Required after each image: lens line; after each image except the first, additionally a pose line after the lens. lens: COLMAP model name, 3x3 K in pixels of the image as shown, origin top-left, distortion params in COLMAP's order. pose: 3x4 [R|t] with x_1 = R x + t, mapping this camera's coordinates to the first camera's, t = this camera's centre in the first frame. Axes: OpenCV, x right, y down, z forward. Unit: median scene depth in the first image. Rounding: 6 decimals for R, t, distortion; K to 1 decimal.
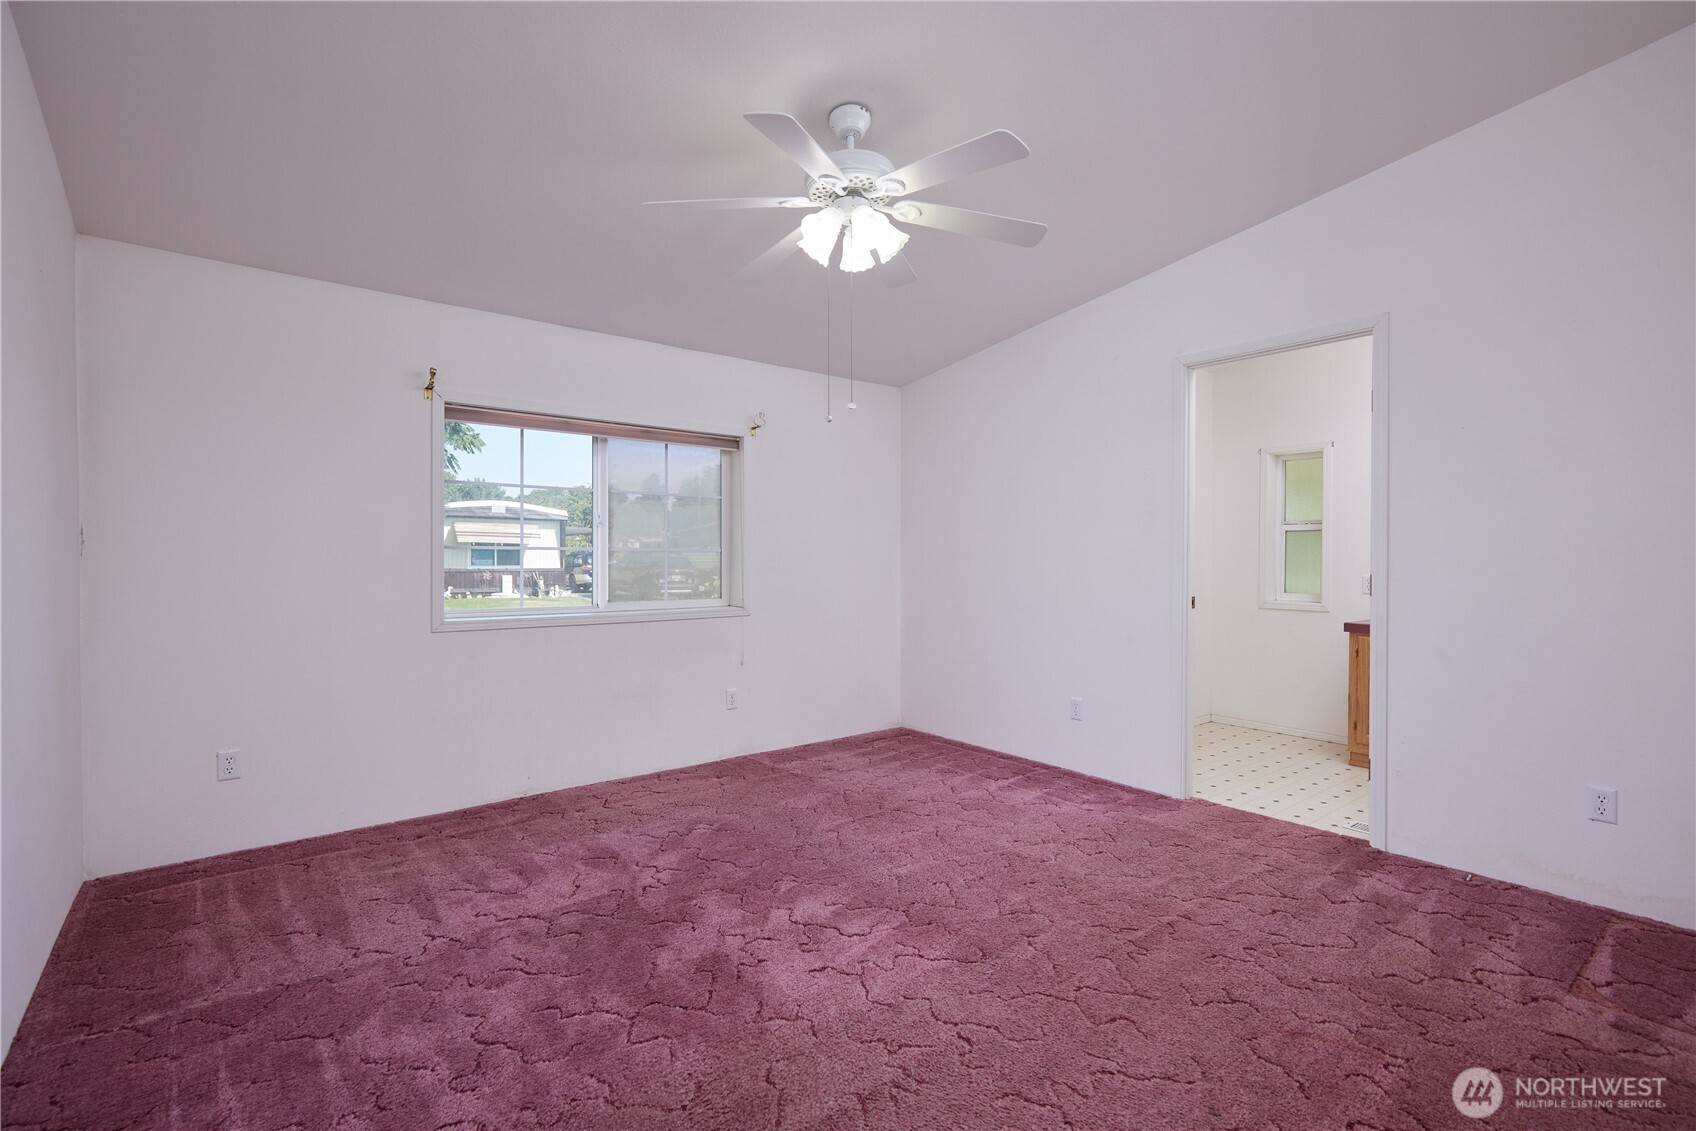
lens RADIAL K [[776.6, 0, 846.3], [0, 776.6, 565.7], [0, 0, 1]] dist [0.001446, -0.000375]
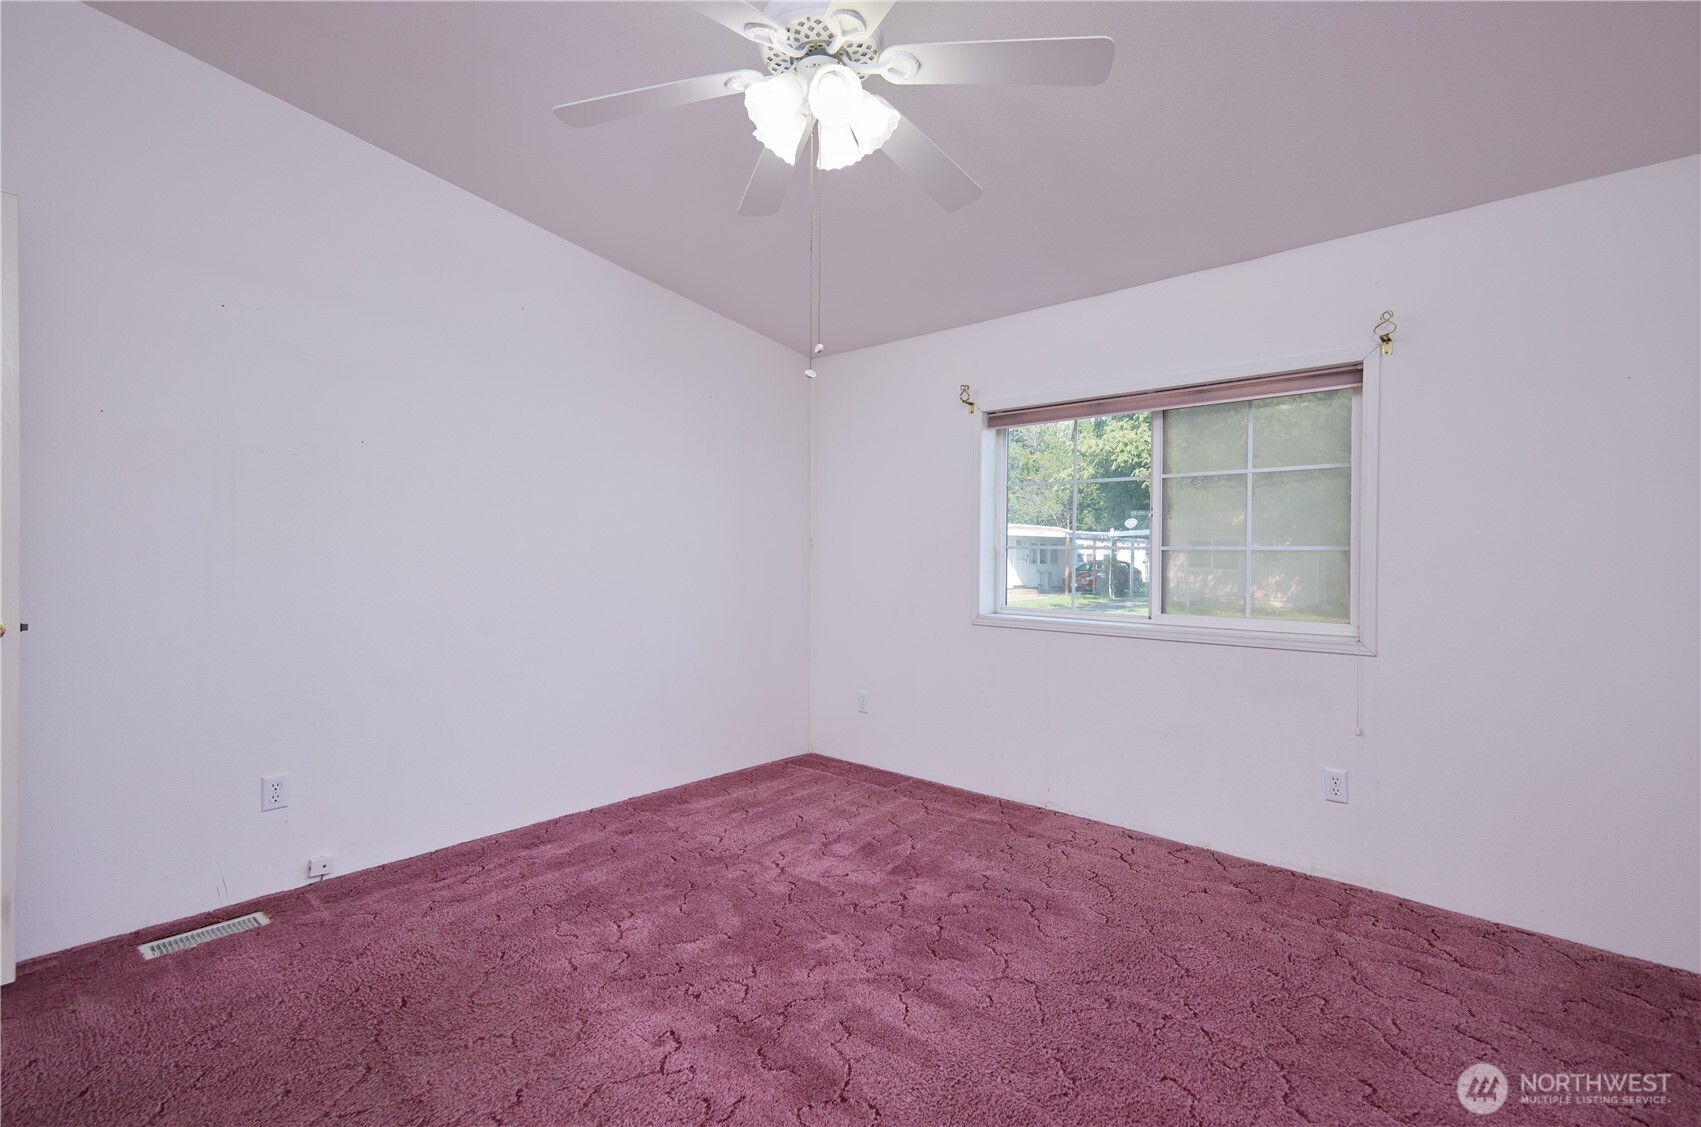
lens RADIAL K [[778.9, 0, 845.5], [0, 778.9, 552.0], [0, 0, 1]] dist [0.001446, -0.000375]
pose [[0.148151, -0.002868, -0.988961, 0.548696], [-0.016878, 0.999843, -0.005428, -0.007541], [0.988821, 0.017496, 0.148080, 0.680918]]
